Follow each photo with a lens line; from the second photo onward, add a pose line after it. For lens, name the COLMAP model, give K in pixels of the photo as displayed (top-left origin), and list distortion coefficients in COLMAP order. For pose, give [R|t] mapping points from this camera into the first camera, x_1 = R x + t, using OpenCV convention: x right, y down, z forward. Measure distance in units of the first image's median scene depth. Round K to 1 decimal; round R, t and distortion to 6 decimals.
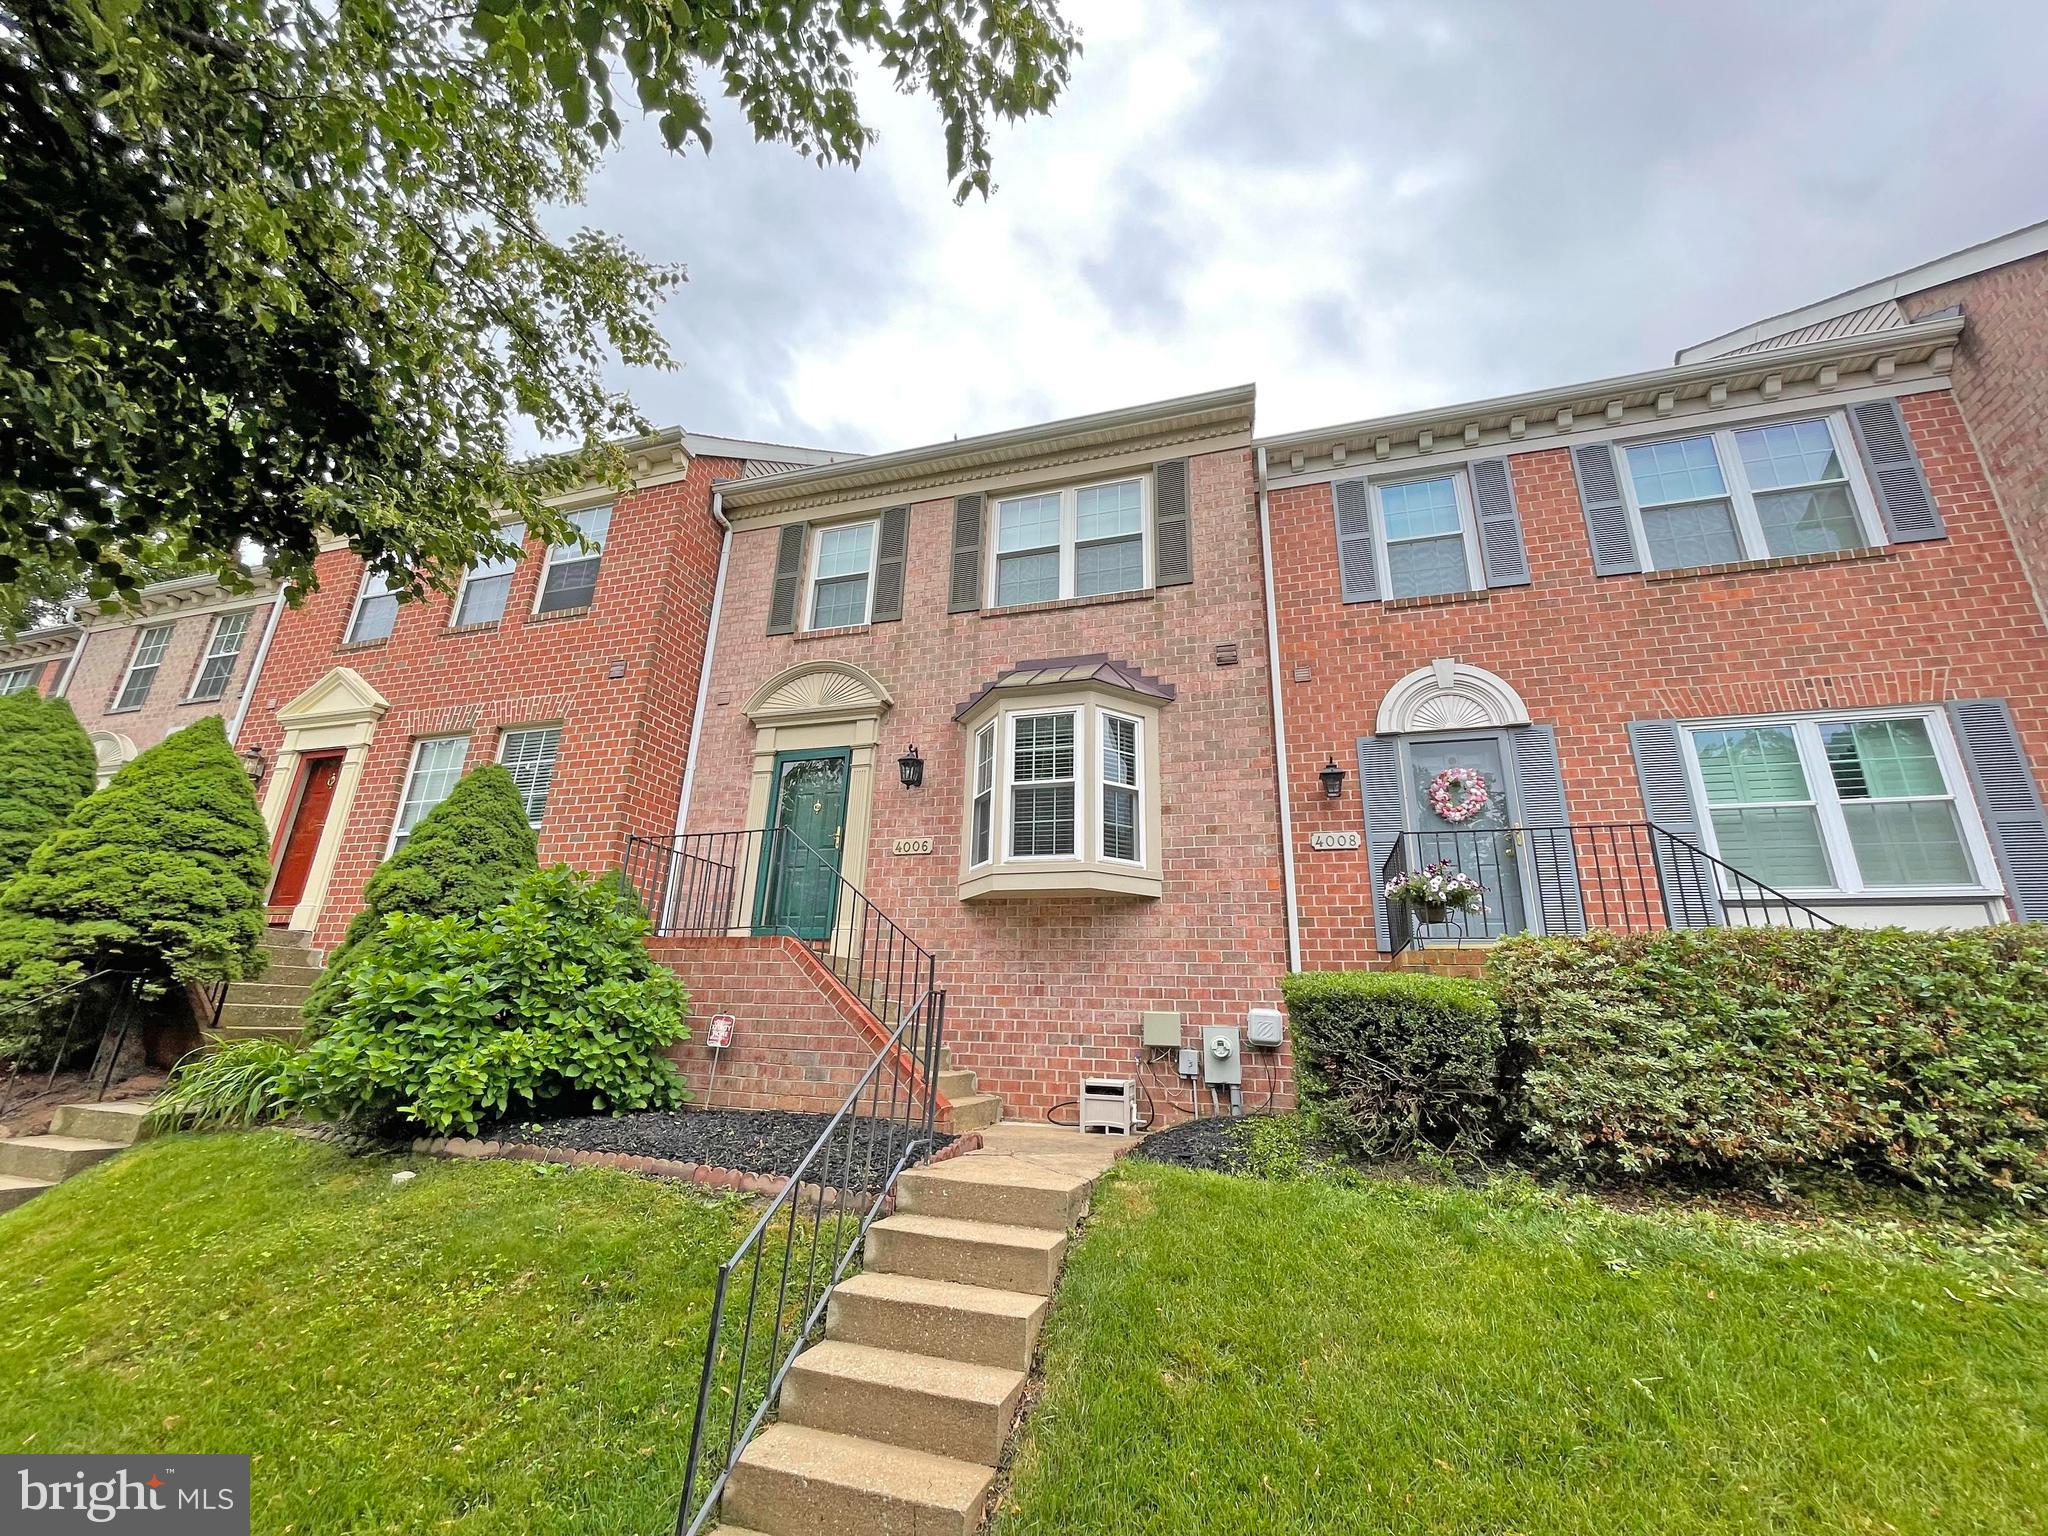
lens RADIAL K [[823.9, 0, 1015.4], [0, 823.9, 763.6], [0, 0, 1]] dist [0.001354, -0.008311]
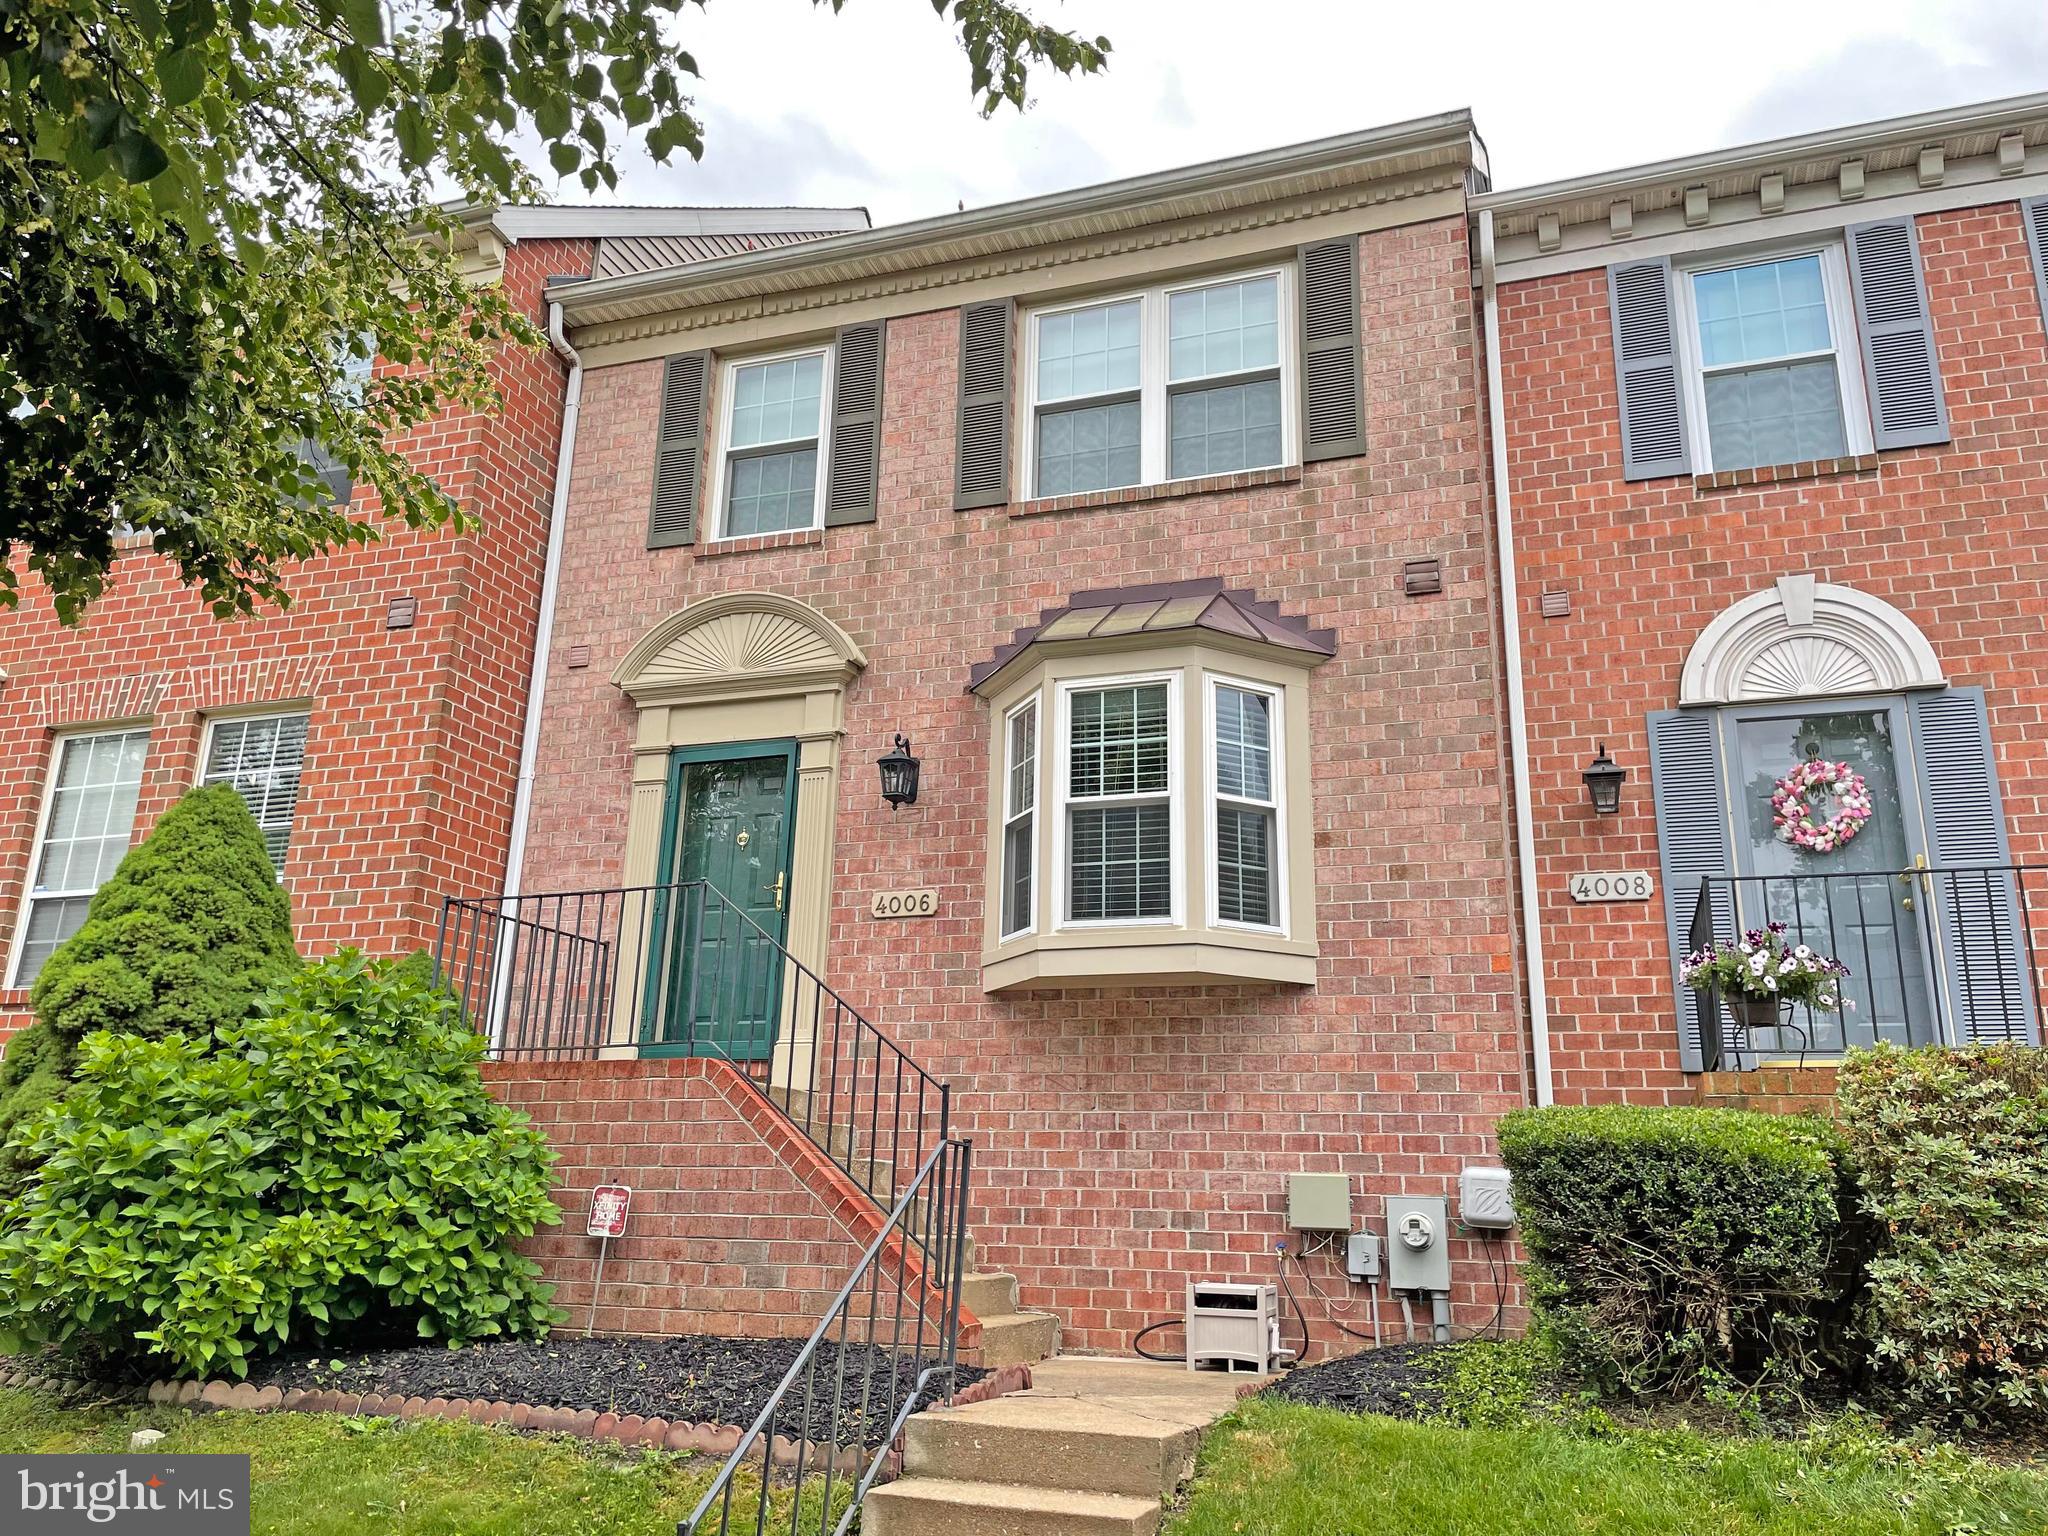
lens RADIAL K [[1562.6, 0, 1034.0], [0, 1562.6, 741.8], [0, 0, 1]] dist [0.081365, -0.100402]
pose [[0.999545, -0.017145, -0.024808, 0.001028], [0.017606, 0.999675, 0.018454, -0.042184], [0.024483, -0.018882, 0.999522, -0.160103]]
